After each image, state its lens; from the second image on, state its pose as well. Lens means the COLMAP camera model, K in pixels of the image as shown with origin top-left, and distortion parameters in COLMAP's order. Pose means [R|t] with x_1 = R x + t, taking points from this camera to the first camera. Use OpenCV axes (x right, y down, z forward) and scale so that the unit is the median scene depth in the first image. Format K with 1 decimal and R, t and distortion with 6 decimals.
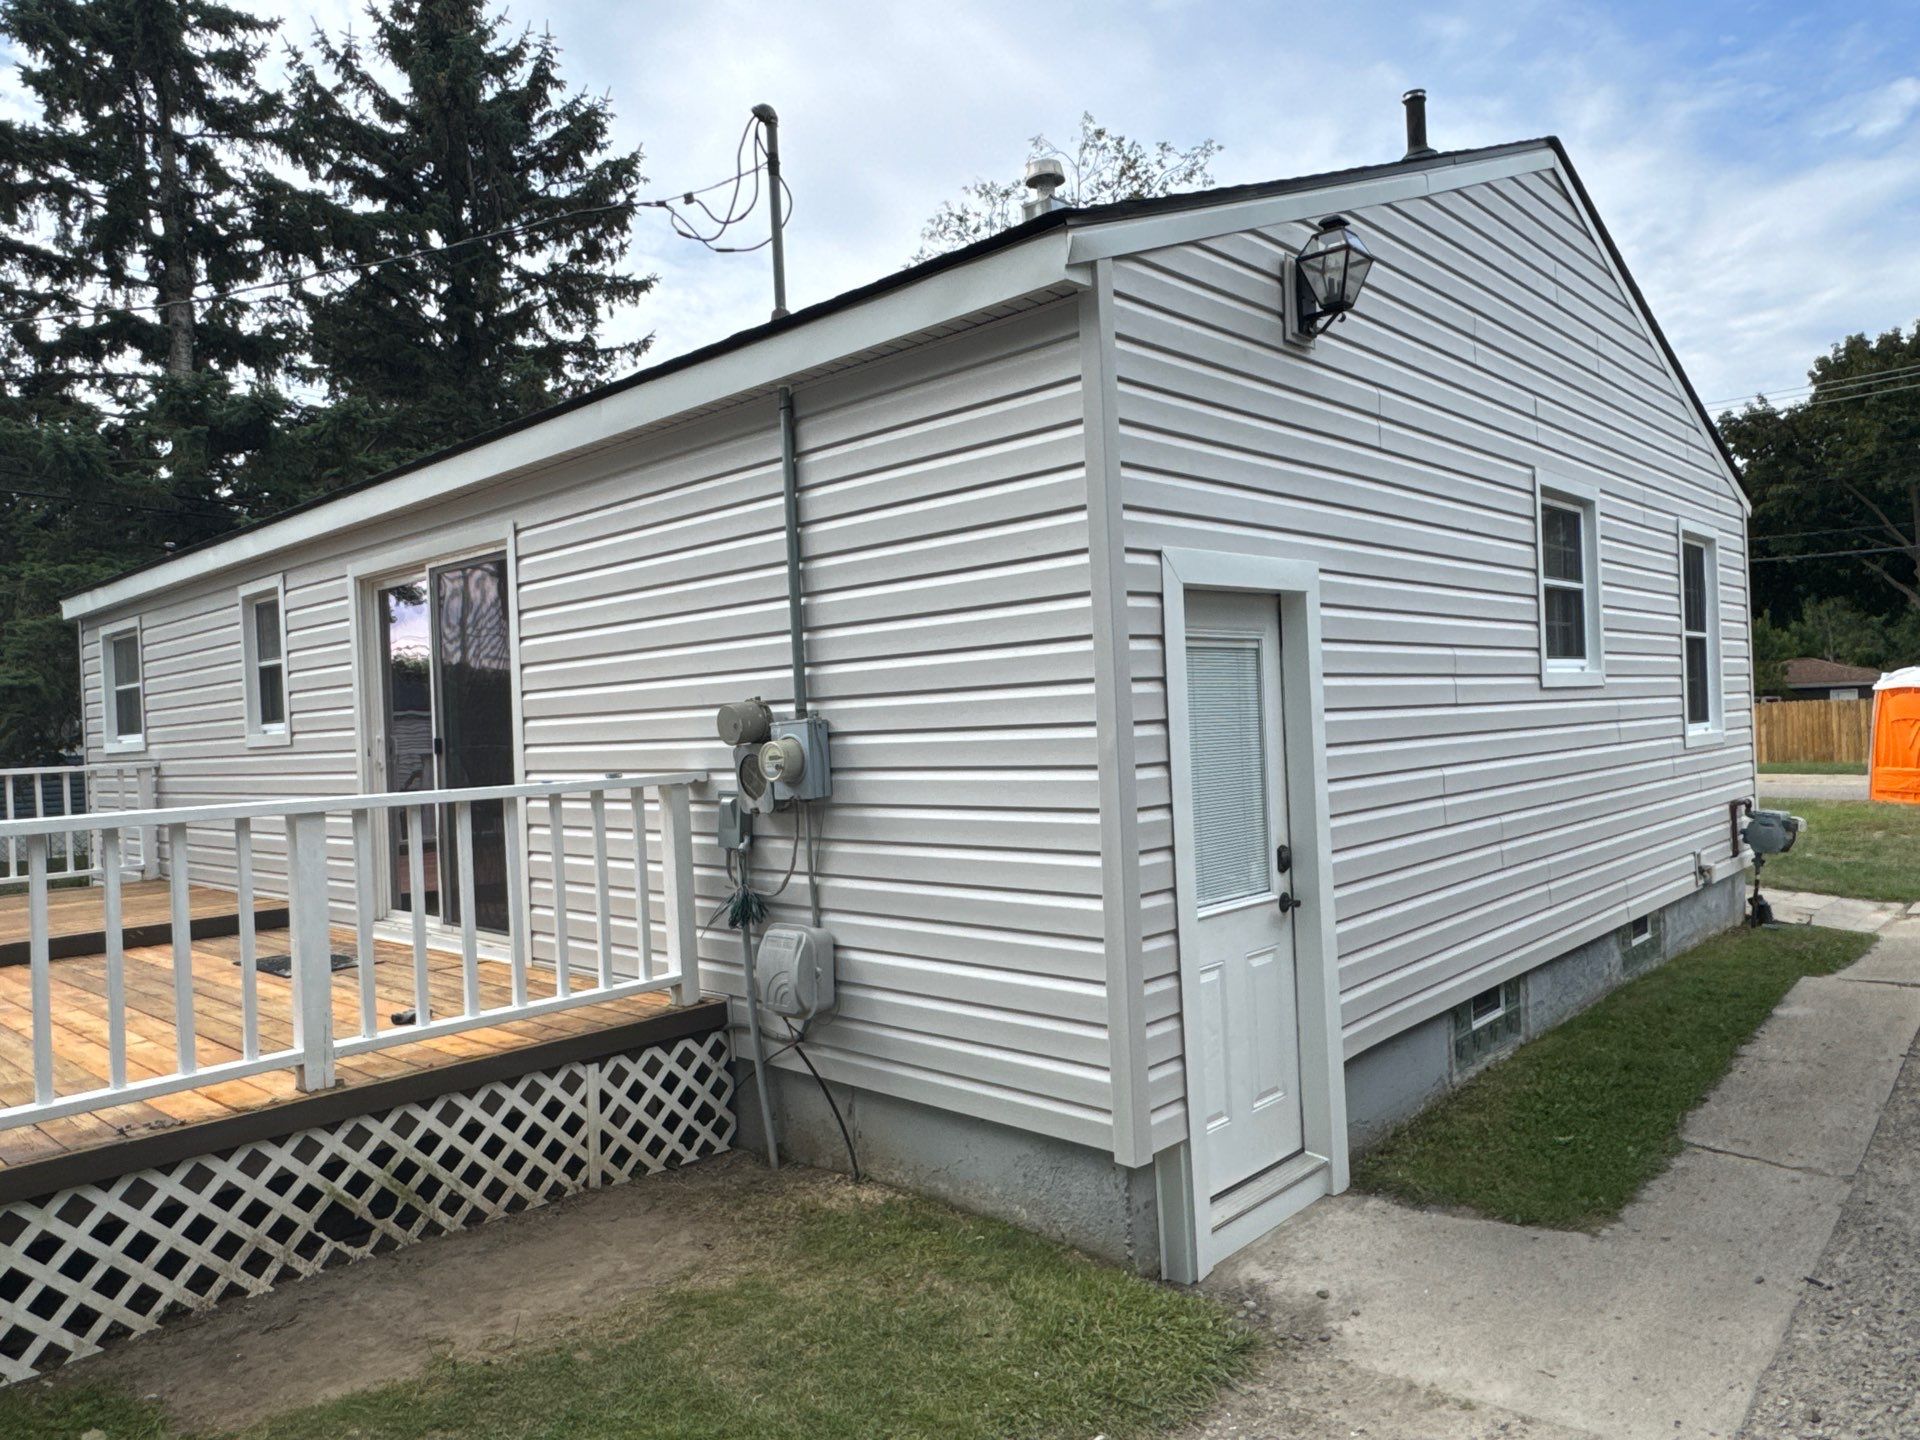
lens RADIAL K [[1270.4, 0, 959.8], [0, 1270.4, 709.8], [0, 0, 1]] dist [-0.014201, 0.003035]
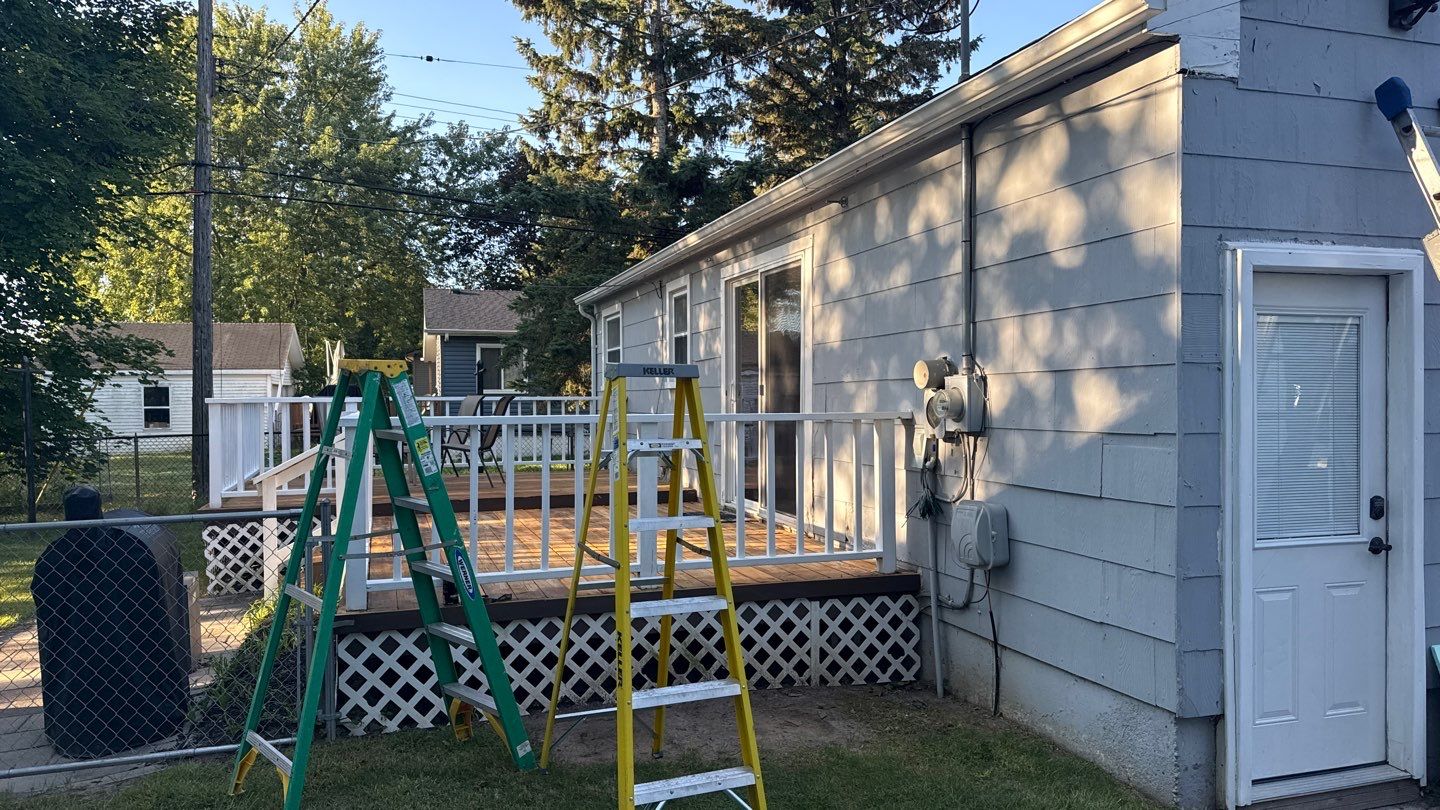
lens RADIAL K [[999.2, 0, 716.9], [0, 999.2, 401.7], [0, 0, 1]] dist [0.054766, -0.056044]
pose [[0.868968, 0.039568, -0.493283, 0.150109], [-0.028132, 0.999136, 0.030587, 0.009360], [0.494068, -0.012702, 0.869331, -0.066915]]
